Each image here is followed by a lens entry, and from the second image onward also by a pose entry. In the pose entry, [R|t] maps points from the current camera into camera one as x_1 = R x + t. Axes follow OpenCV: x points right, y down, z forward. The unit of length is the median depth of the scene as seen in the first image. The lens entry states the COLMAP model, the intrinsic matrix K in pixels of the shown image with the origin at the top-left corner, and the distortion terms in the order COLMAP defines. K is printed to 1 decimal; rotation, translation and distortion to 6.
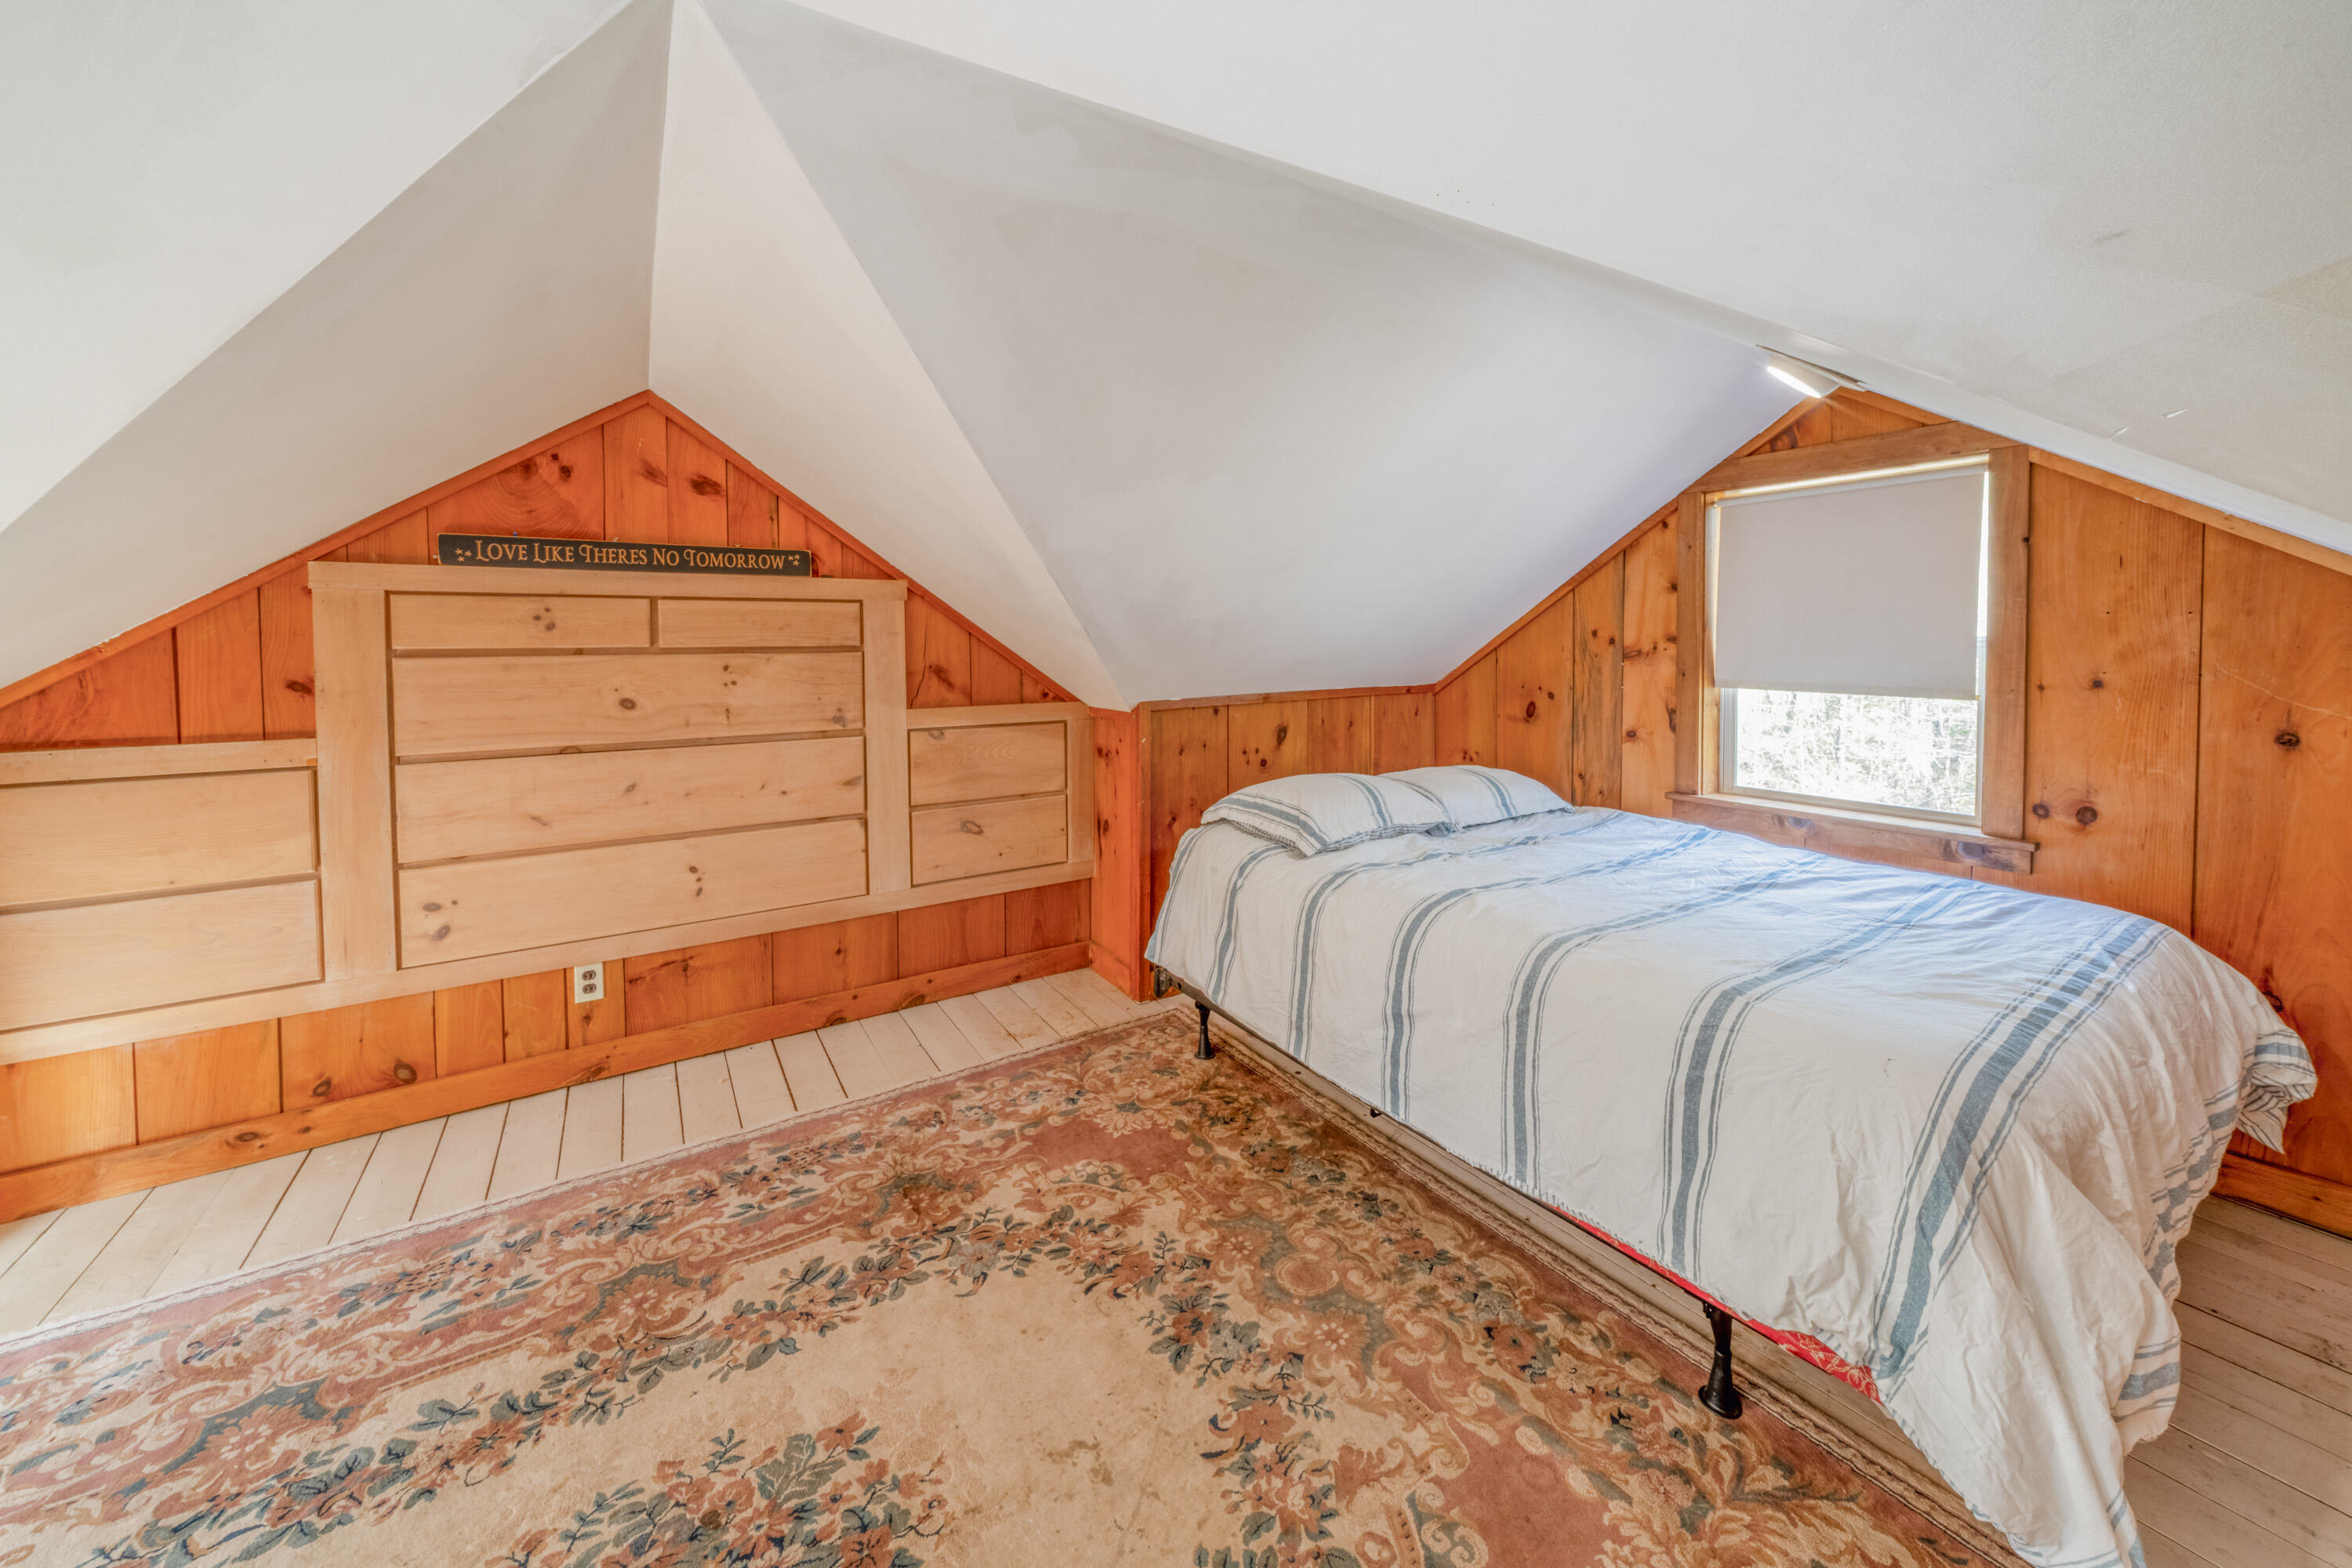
lens RADIAL K [[853.3, 0, 1174.1], [0, 853.3, 668.6], [0, 0, 1]] dist [-0.000708, -0.000485]
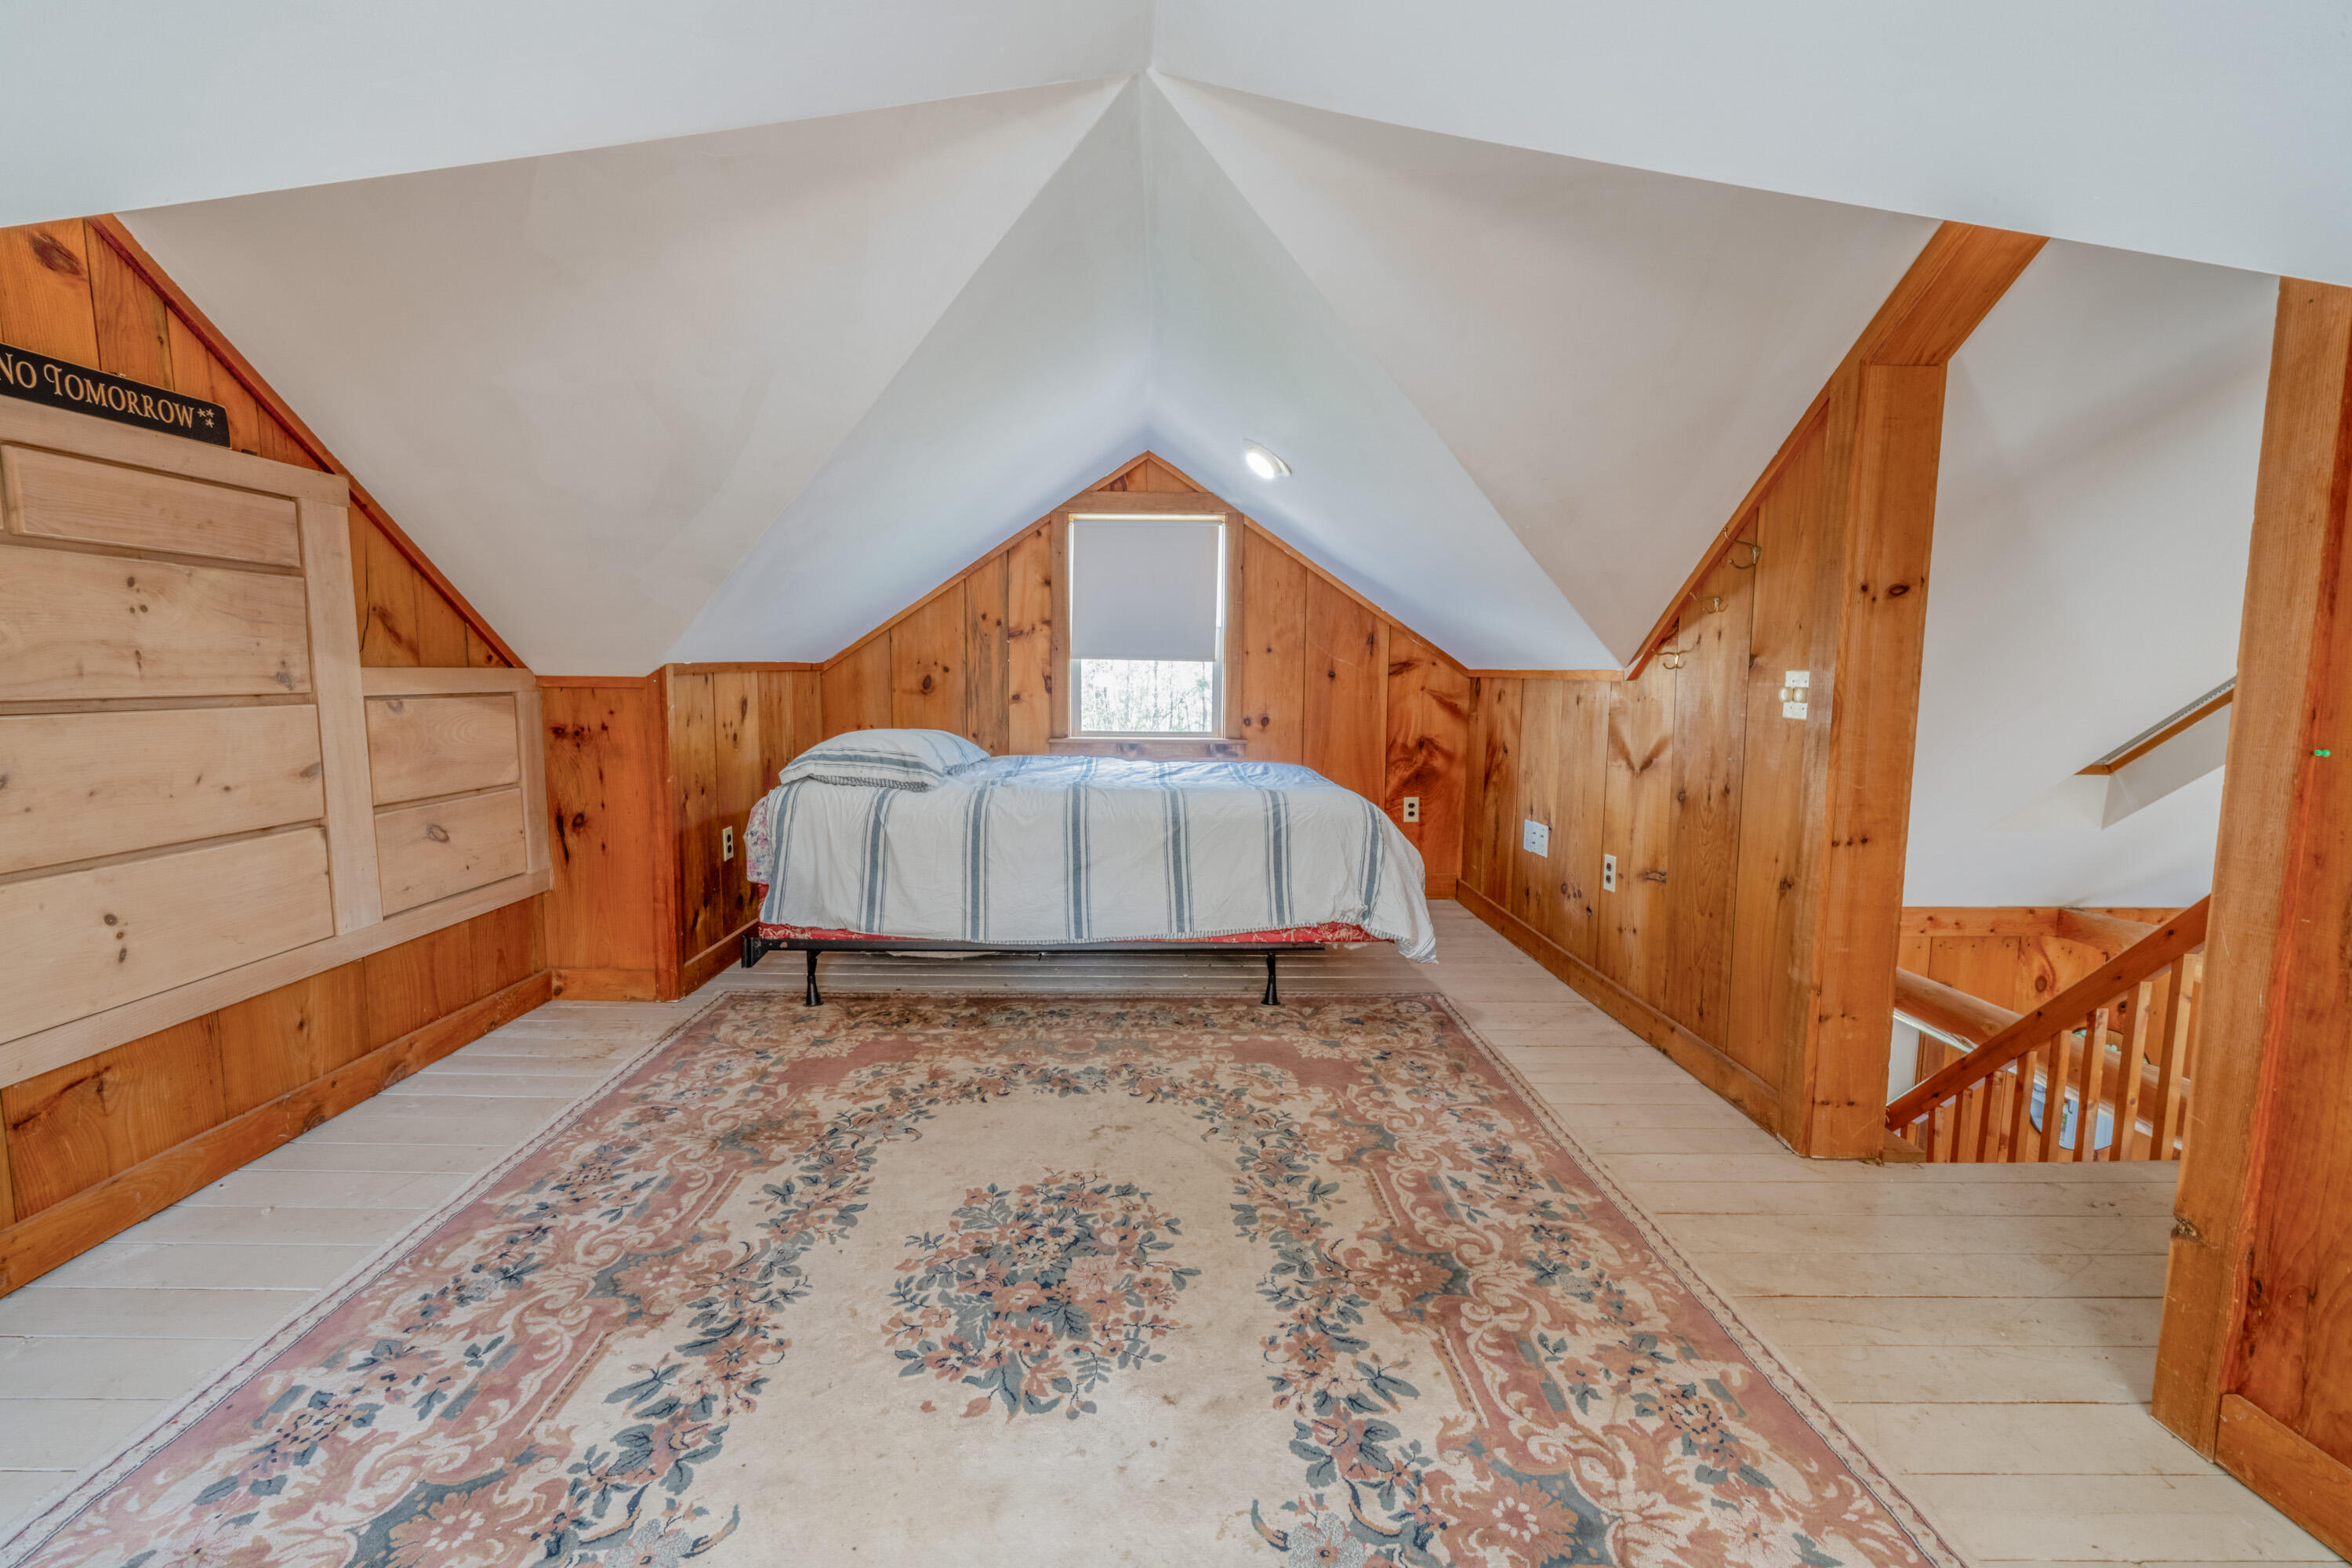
lens RADIAL K [[1025.9, 0, 1174.1], [0, 1025.9, 783.7], [0, 0, 1]] dist [0.002969, -0.000643]
pose [[0.523338, -0.082441, 0.848128, -0.773217], [0.014497, 0.996026, 0.087873, 0.088485], [-0.852002, -0.033692, 0.522454, -0.005471]]
